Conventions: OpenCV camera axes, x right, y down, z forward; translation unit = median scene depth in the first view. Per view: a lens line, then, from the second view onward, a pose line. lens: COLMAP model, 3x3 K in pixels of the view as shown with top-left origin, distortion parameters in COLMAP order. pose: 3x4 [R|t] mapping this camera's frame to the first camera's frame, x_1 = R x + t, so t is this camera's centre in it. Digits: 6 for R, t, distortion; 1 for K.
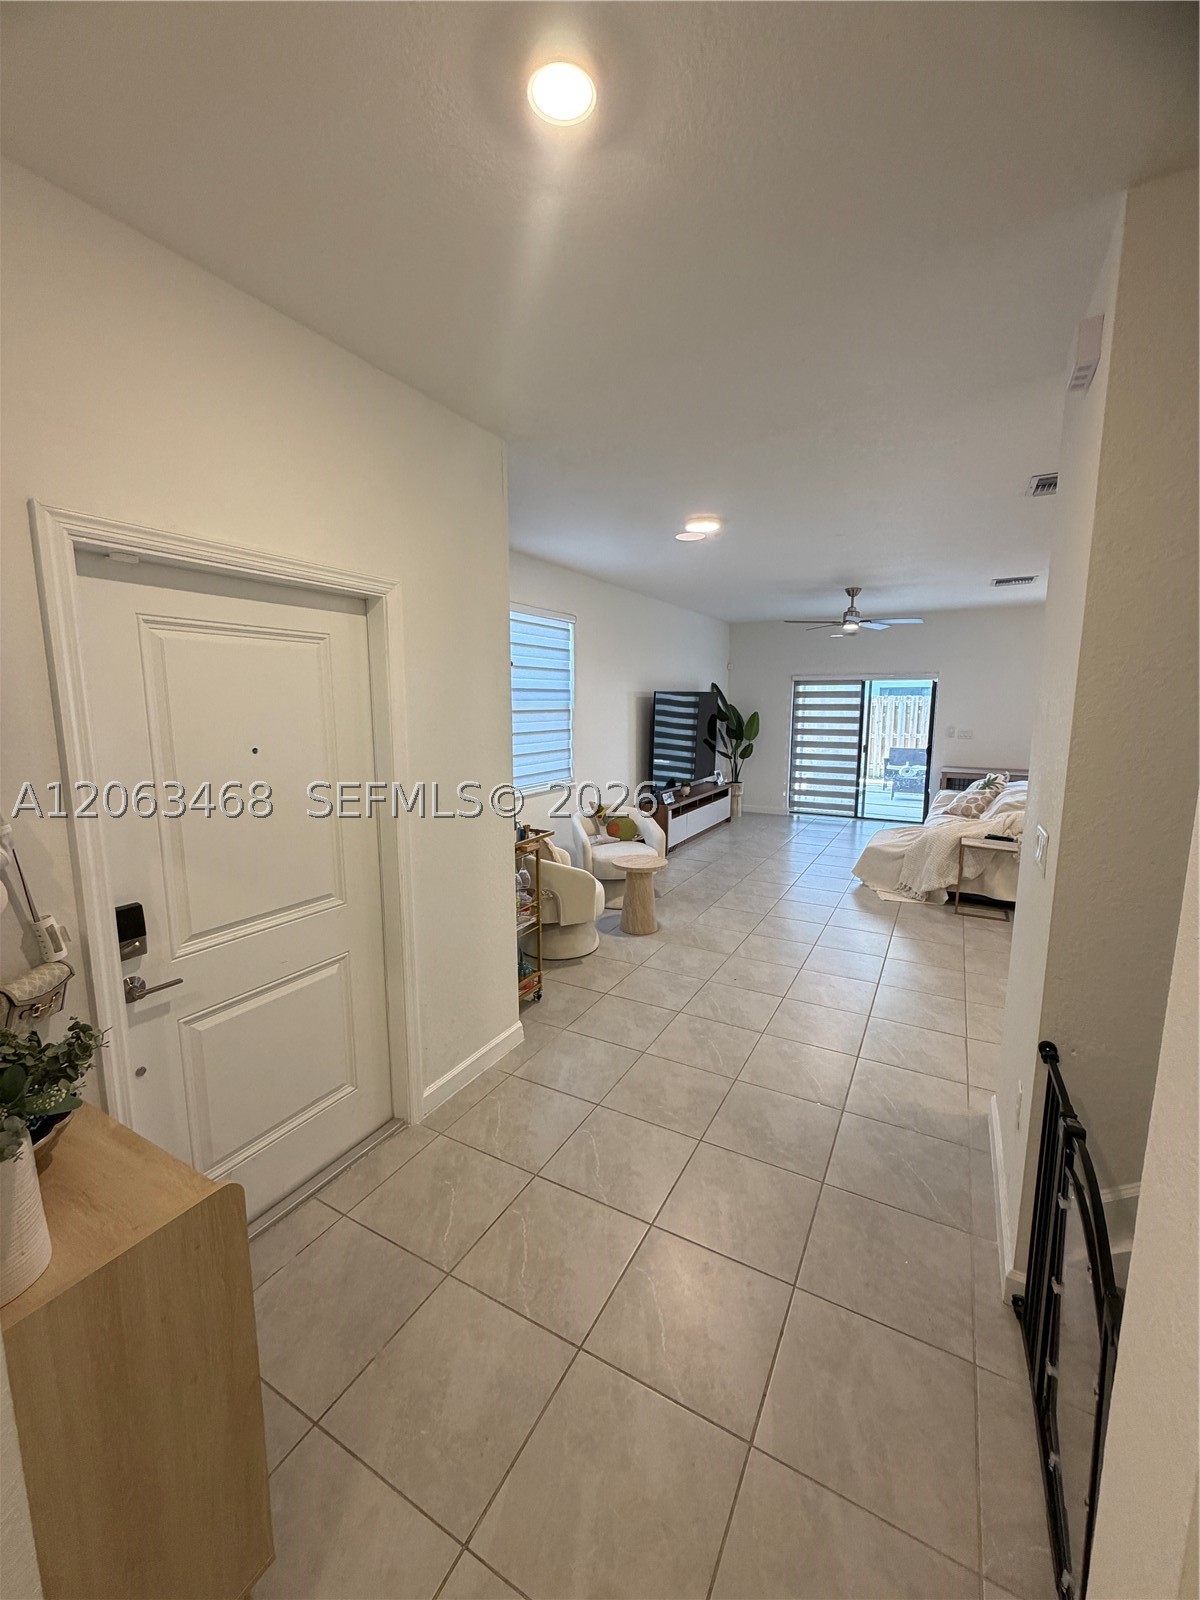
lens RADIAL K [[640.4, 0, 600.5], [0, 640.4, 800.7], [0, 0, 1]] dist [-0.000381, 0.000128]
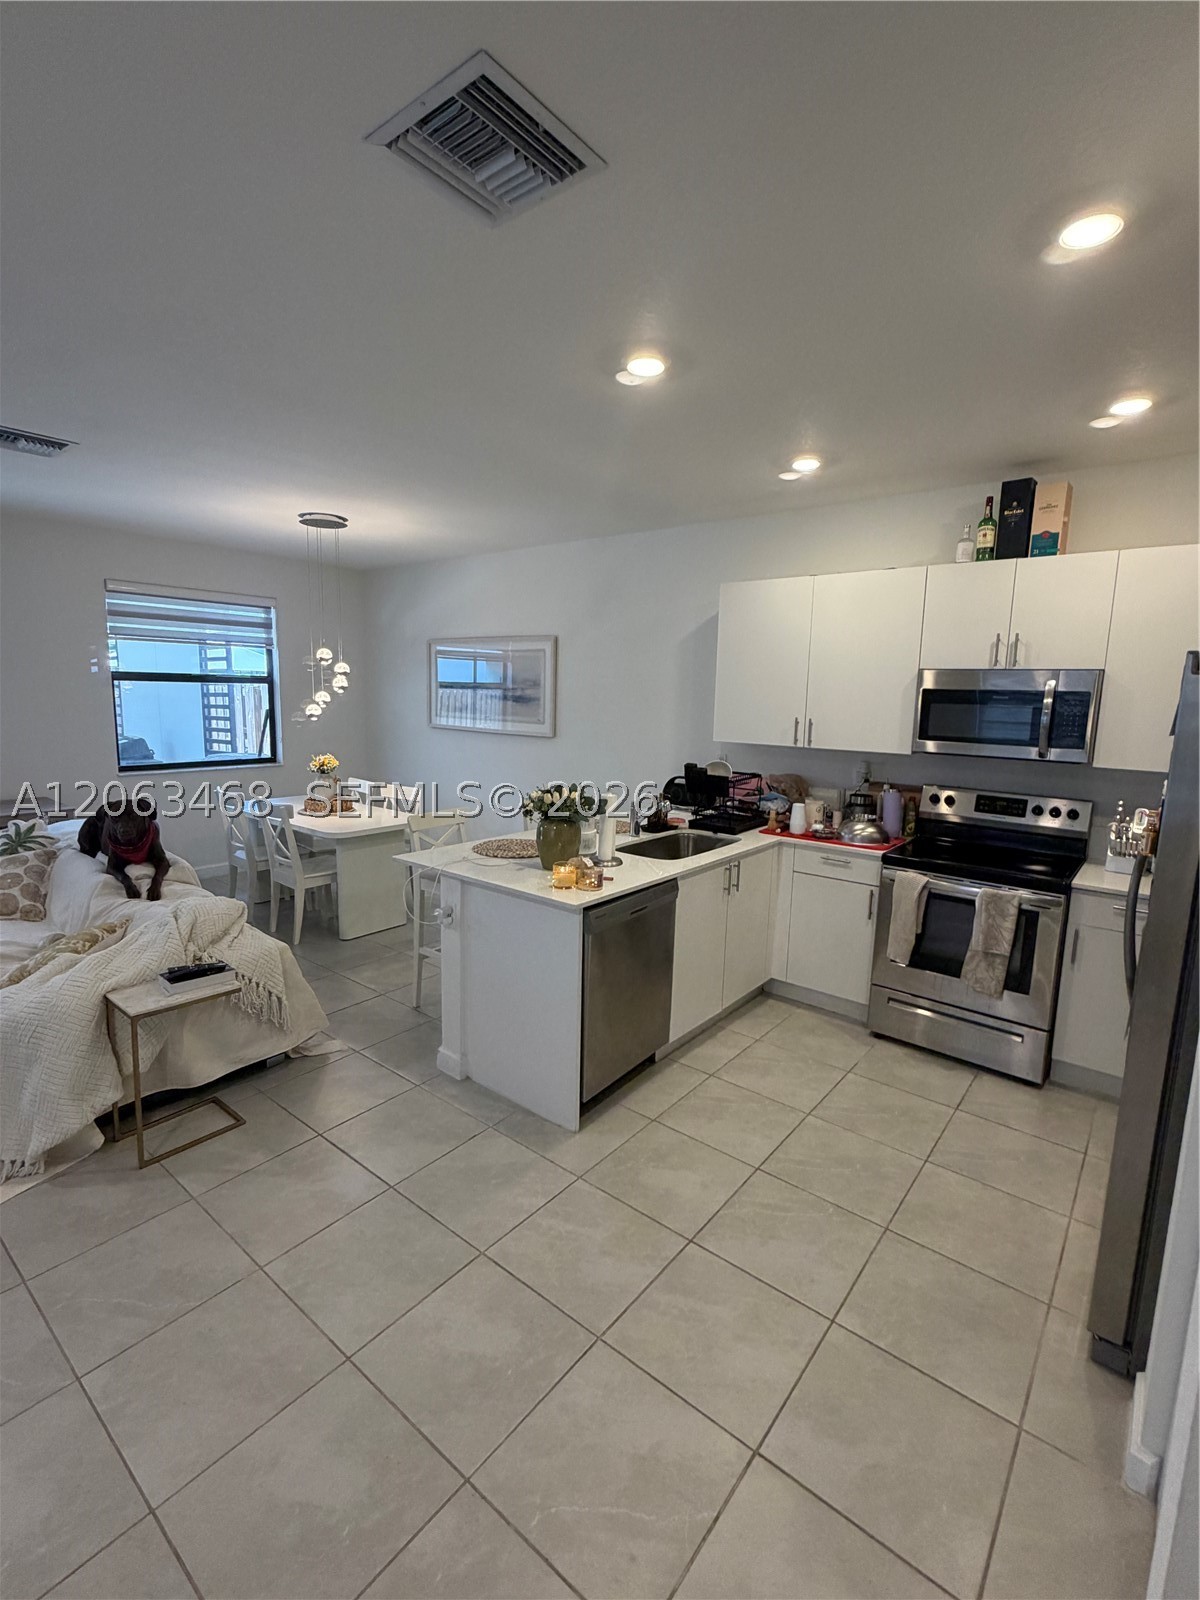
lens RADIAL K [[727.1, 0, 613.6], [0, 727.1, 799.2], [0, 0, 1]] dist [-0.013472, 0.000216]
pose [[0.164179, -0.139404, 0.976530, 0.093943], [0.127440, 0.984665, 0.119140, -0.052713], [-0.978164, 0.104889, 0.179426, 0.333656]]
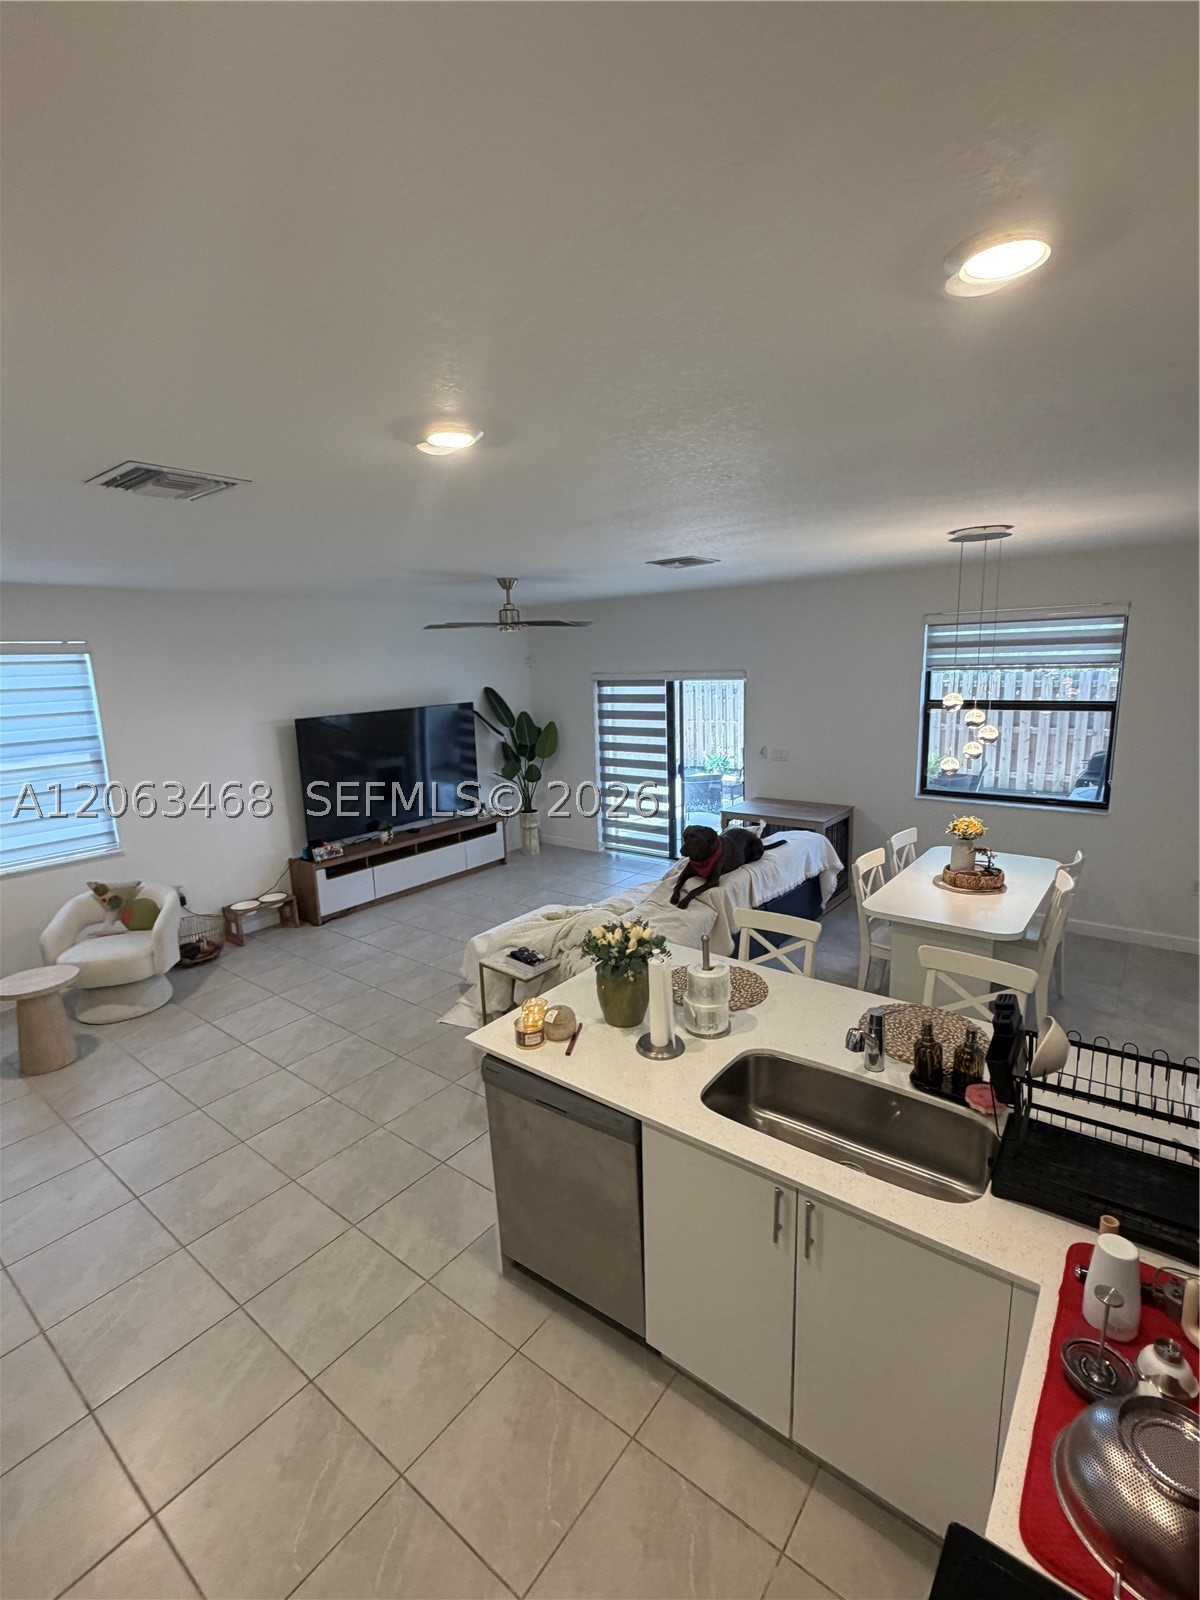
lens RADIAL K [[727.1, 0, 603.0], [0, 727.1, 794.8], [0, 0, 1]] dist [-0.013472, 0.000216]
pose [[0.986314, -0.001785, -0.164871, 0.472453], [0.007217, 0.999450, 0.032354, -0.081008], [0.164723, -0.033101, 0.985784, 0.140501]]
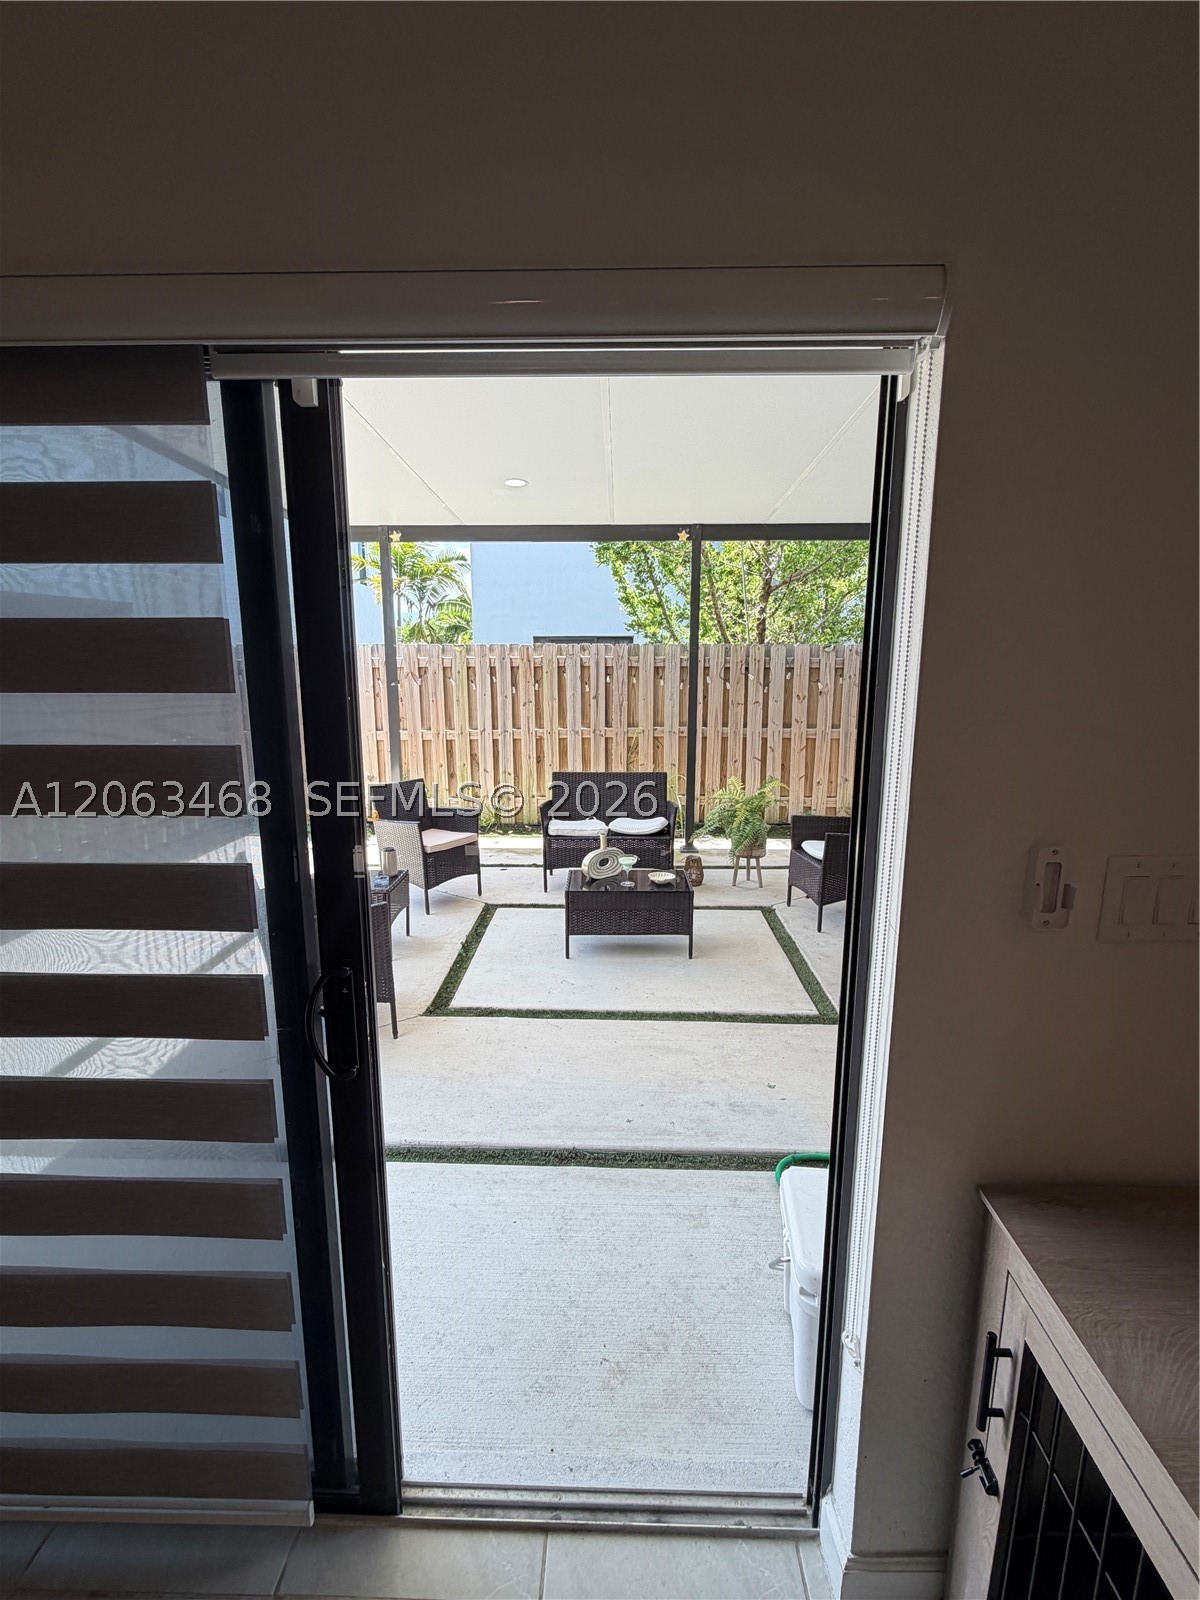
lens RADIAL K [[727.1, 0, 601.2], [0, 727.1, 808.3], [0, 0, 1]] dist [-0.013472, 0.000216]
pose [[0.885828, -0.084304, 0.456290, 0.400936], [0.065610, 0.996234, 0.056690, -0.123888], [-0.459351, -0.020280, 0.888023, 0.867230]]
